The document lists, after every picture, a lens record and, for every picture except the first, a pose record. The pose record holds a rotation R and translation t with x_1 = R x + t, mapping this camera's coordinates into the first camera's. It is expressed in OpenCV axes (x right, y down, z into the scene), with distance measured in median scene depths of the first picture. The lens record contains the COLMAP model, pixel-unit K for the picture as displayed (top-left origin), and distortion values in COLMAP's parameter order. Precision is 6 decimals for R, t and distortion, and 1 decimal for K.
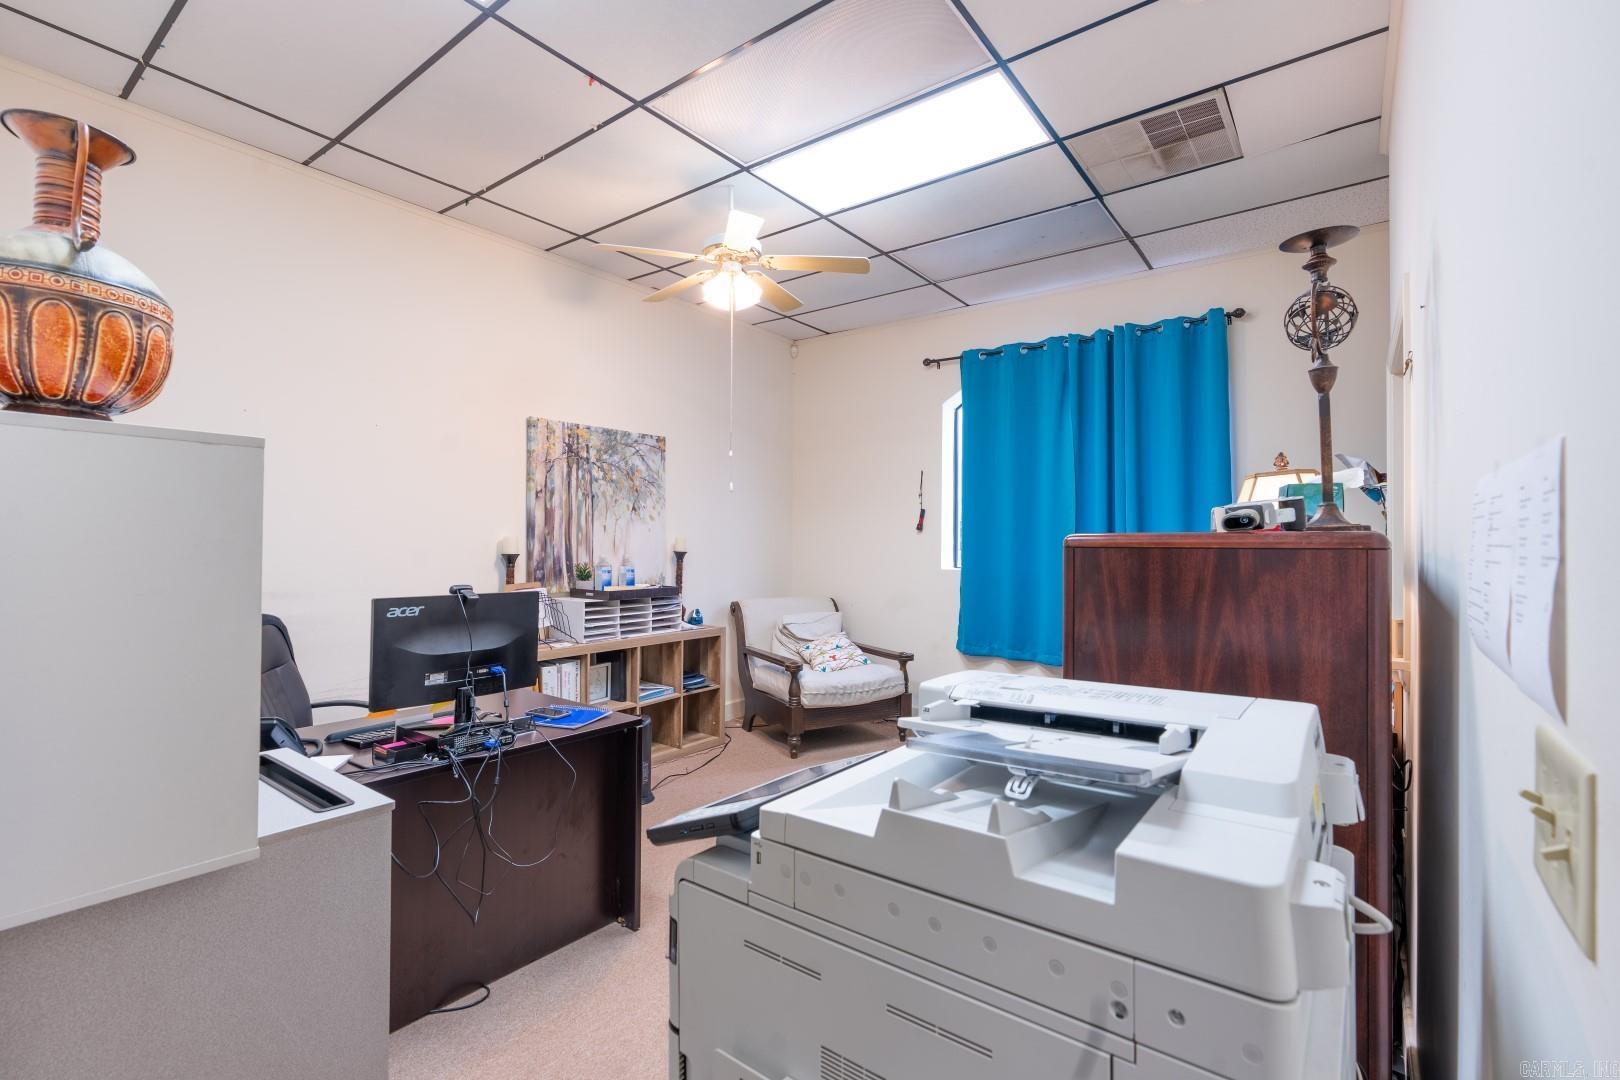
lens RADIAL K [[733.5, 0, 810.0], [0, 733.5, 540.0], [0, 0, 1]] dist [-0.003991, 0.000054]
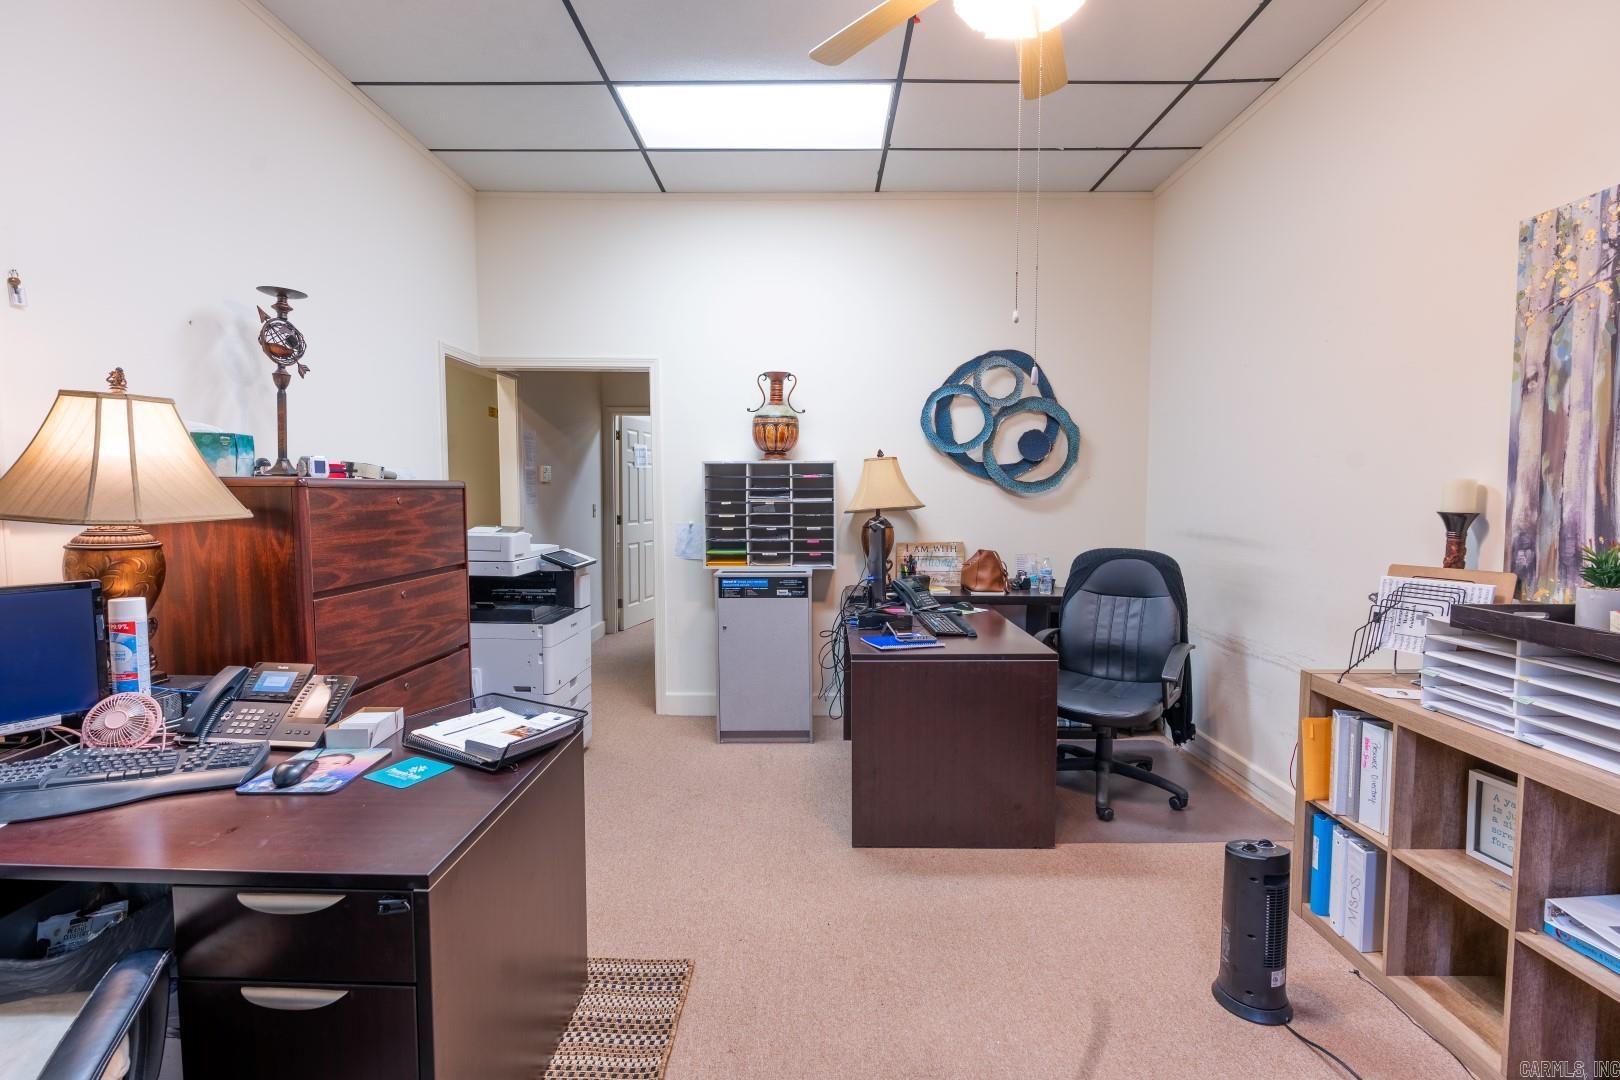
lens RADIAL K [[733.5, 0, 810.0], [0, 733.5, 540.0], [0, 0, 1]] dist [-0.003991, 0.000054]
pose [[-0.804078, 0.032039, -0.593660, 0.265957], [-0.006050, 0.998054, 0.062058, 0.009046], [0.594493, 0.053491, -0.802319, 1.093786]]
